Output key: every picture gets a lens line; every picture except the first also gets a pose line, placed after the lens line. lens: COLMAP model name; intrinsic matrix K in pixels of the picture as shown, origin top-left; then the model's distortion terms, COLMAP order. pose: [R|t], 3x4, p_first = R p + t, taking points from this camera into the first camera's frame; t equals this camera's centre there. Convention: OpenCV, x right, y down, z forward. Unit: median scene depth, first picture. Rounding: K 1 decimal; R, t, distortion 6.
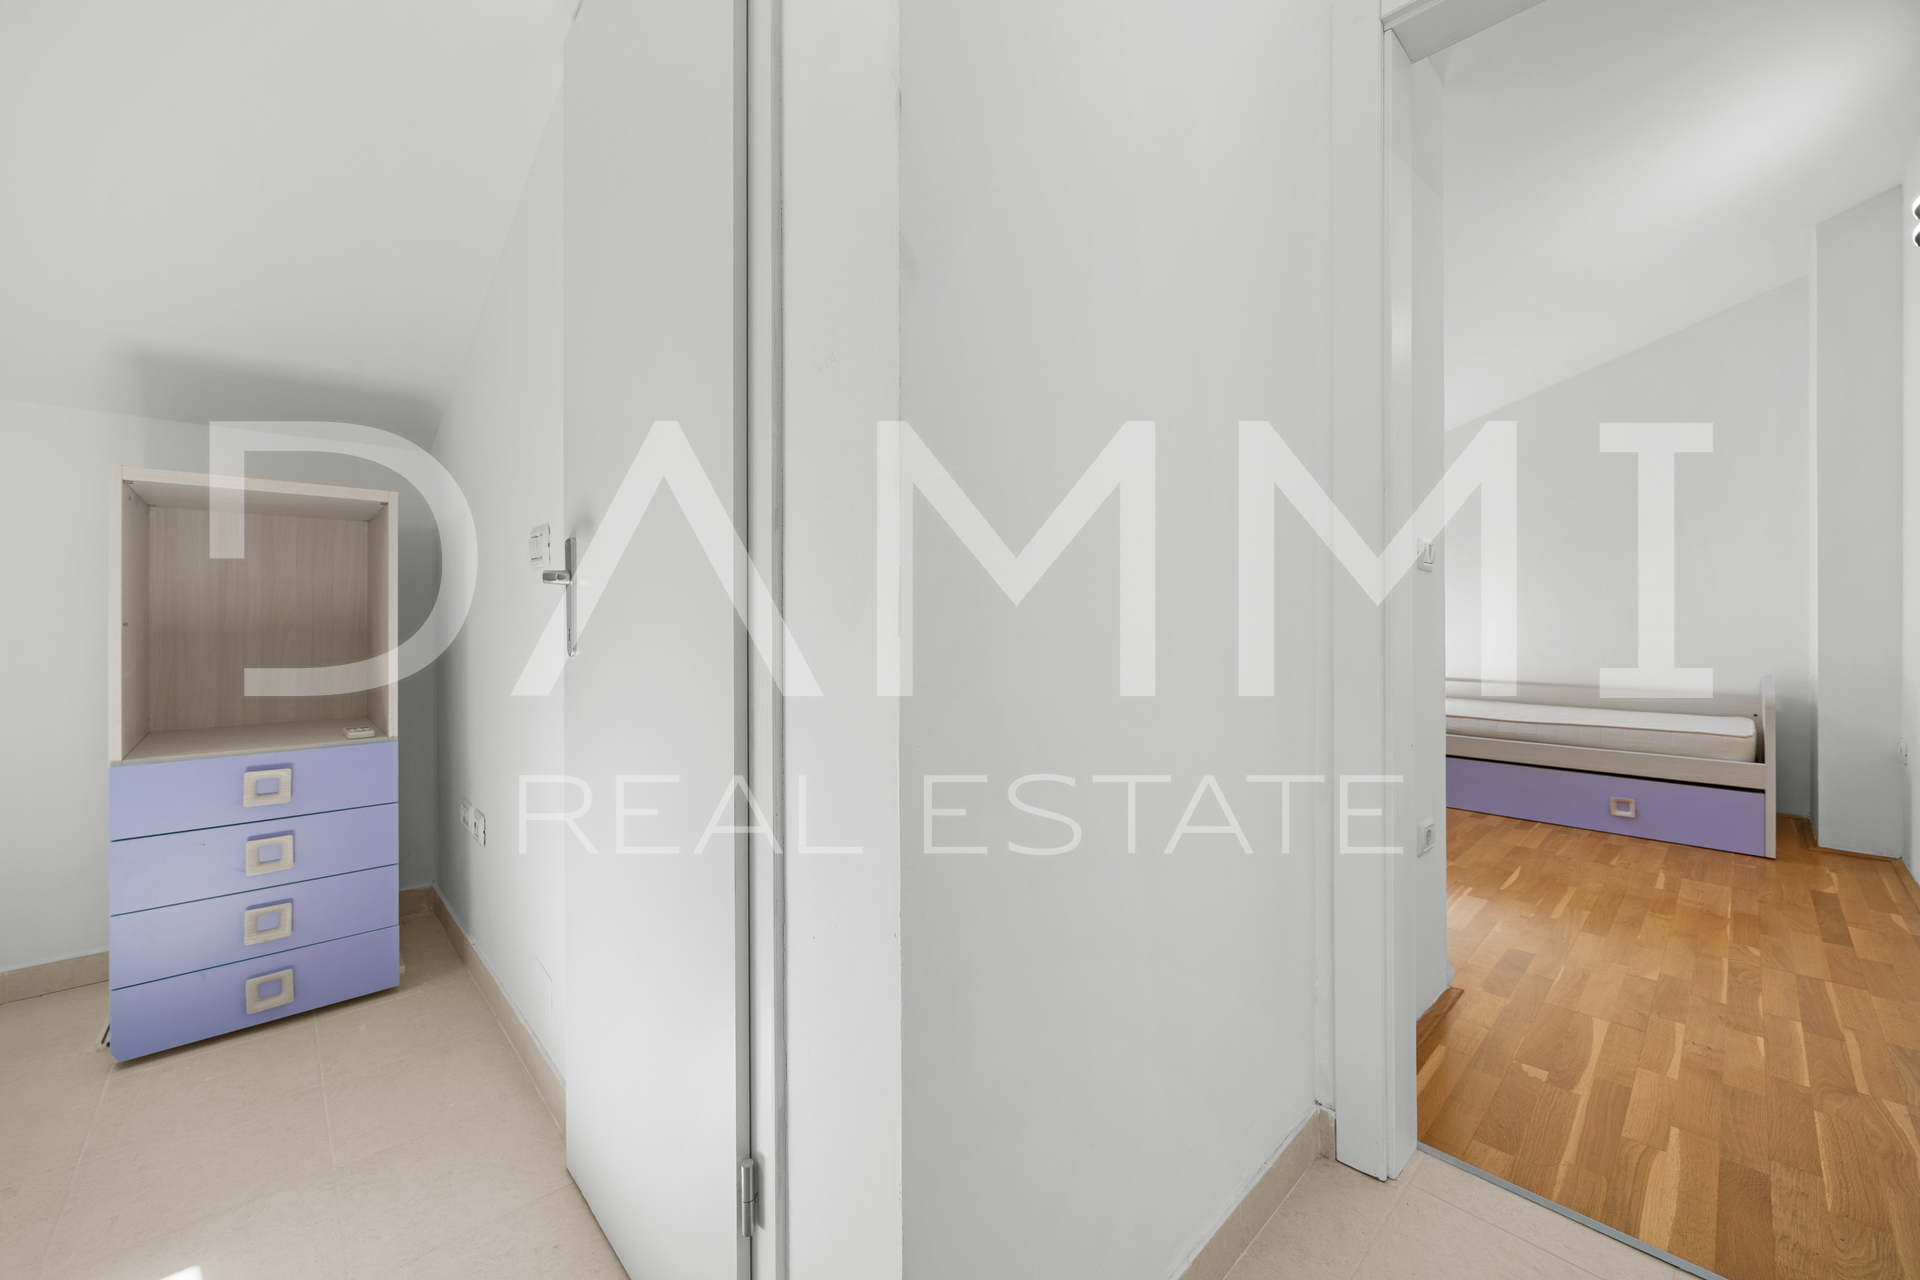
lens RADIAL K [[746.5, 0, 963.3], [0, 746.5, 624.0], [0, 0, 1]] dist [0.001757, 0.000508]
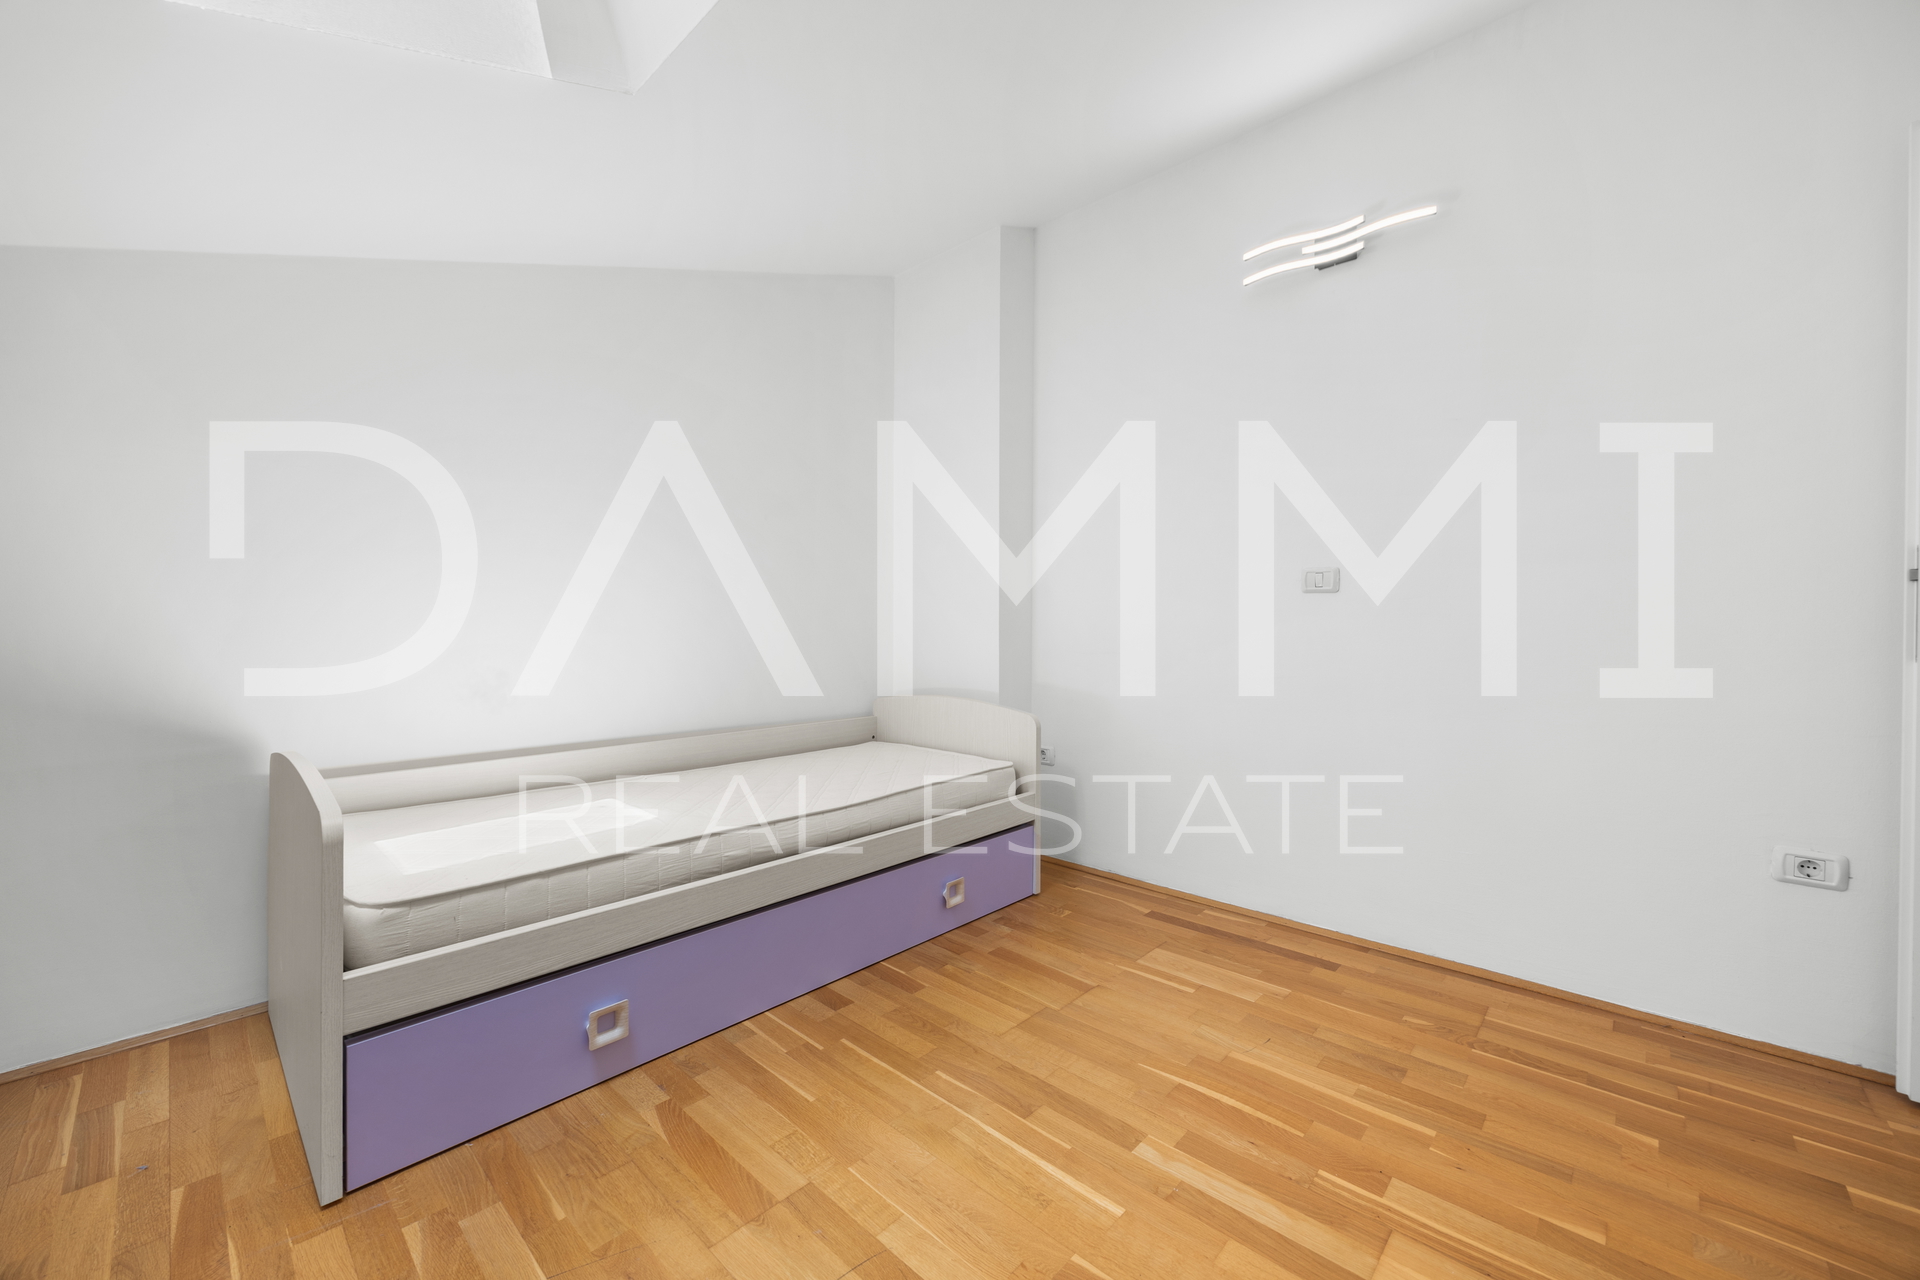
lens RADIAL K [[746.5, 0, 963.4], [0, 746.5, 634.5], [0, 0, 1]] dist [0.001757, 0.000508]
pose [[-0.058060, -0.000786, 0.998313, 0.246812], [0.010258, 0.999946, 0.001384, -0.003890], [-0.998260, 0.010321, -0.058048, 1.537128]]
